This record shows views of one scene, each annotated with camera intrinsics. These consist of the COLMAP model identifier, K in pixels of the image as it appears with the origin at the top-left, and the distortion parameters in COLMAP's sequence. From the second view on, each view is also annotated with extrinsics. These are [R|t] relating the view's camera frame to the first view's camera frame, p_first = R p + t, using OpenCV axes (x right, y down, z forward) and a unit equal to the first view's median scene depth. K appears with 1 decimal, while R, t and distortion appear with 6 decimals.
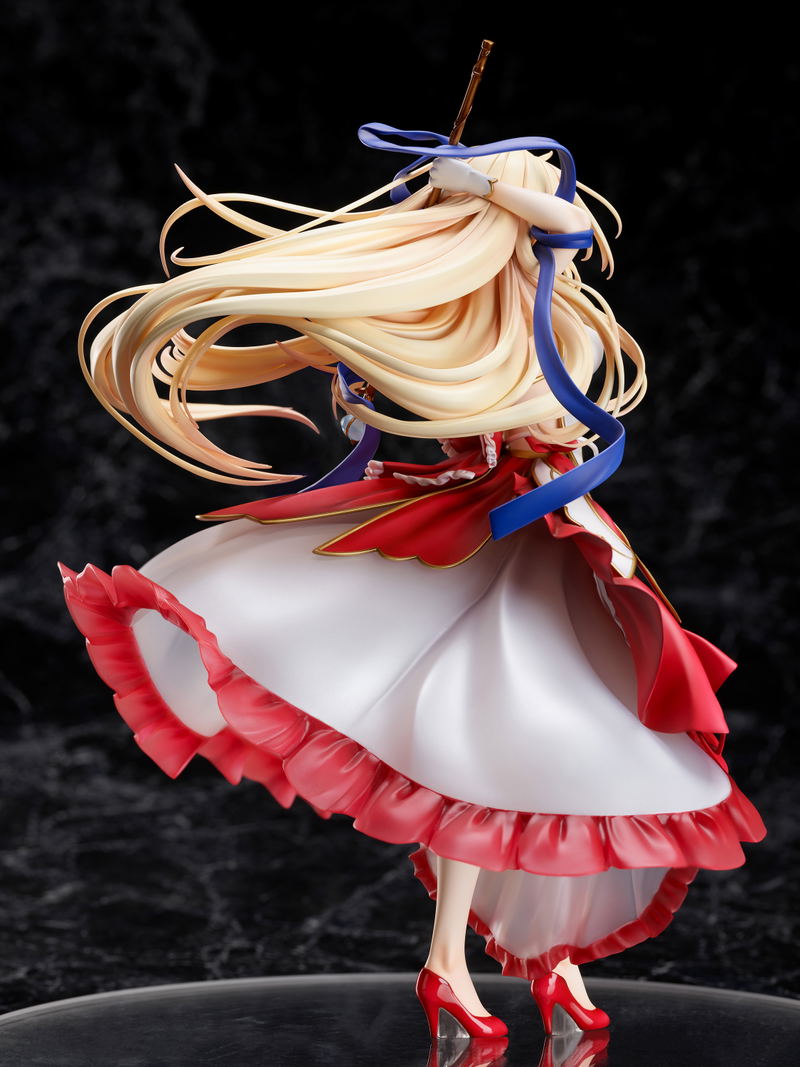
lens RADIAL K [[3642.0, 0, 400.0], [0, 3642.0, 533.5], [0, 0, 1]] dist [0.196842, -1.399856]
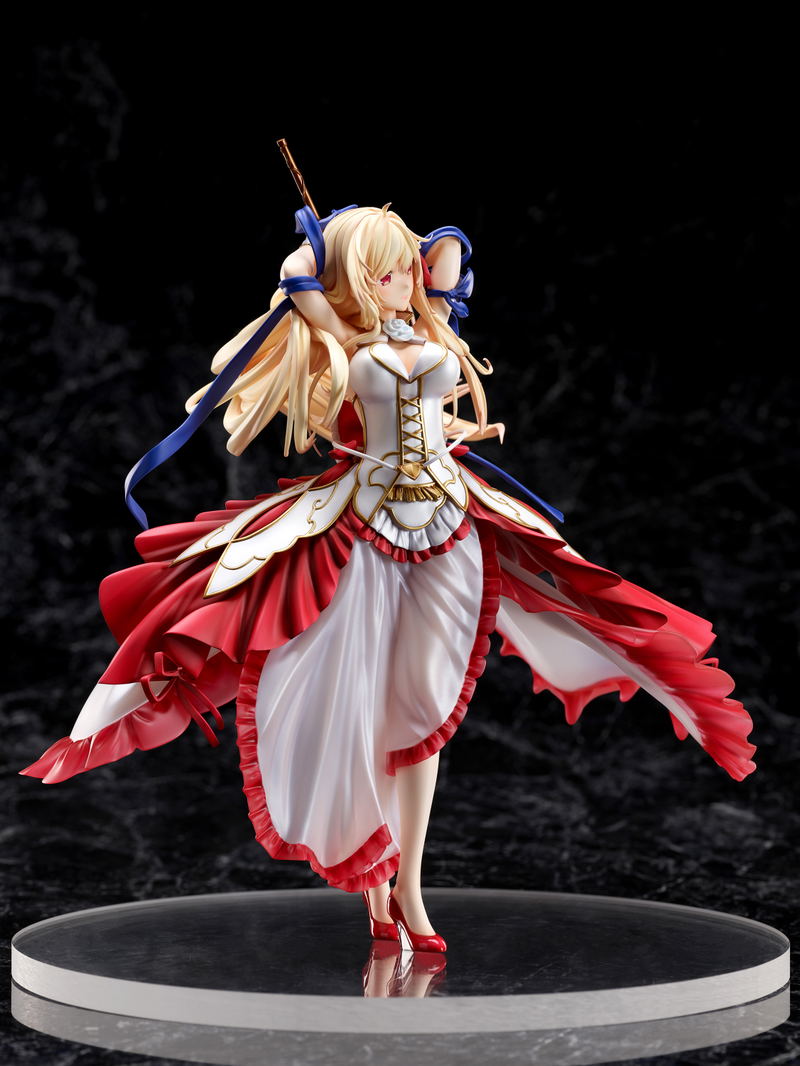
lens RADIAL K [[3515.1, 0, 431.5], [0, 3515.1, 532.7], [0, 0, 1]] dist [0.165071, -0.088677]
pose [[0.998933, 0.003426, 0.046064, -0.009533], [-0.003648, 0.999982, 0.004735, -0.003036], [-0.046047, -0.004898, 0.998927, -0.122581]]
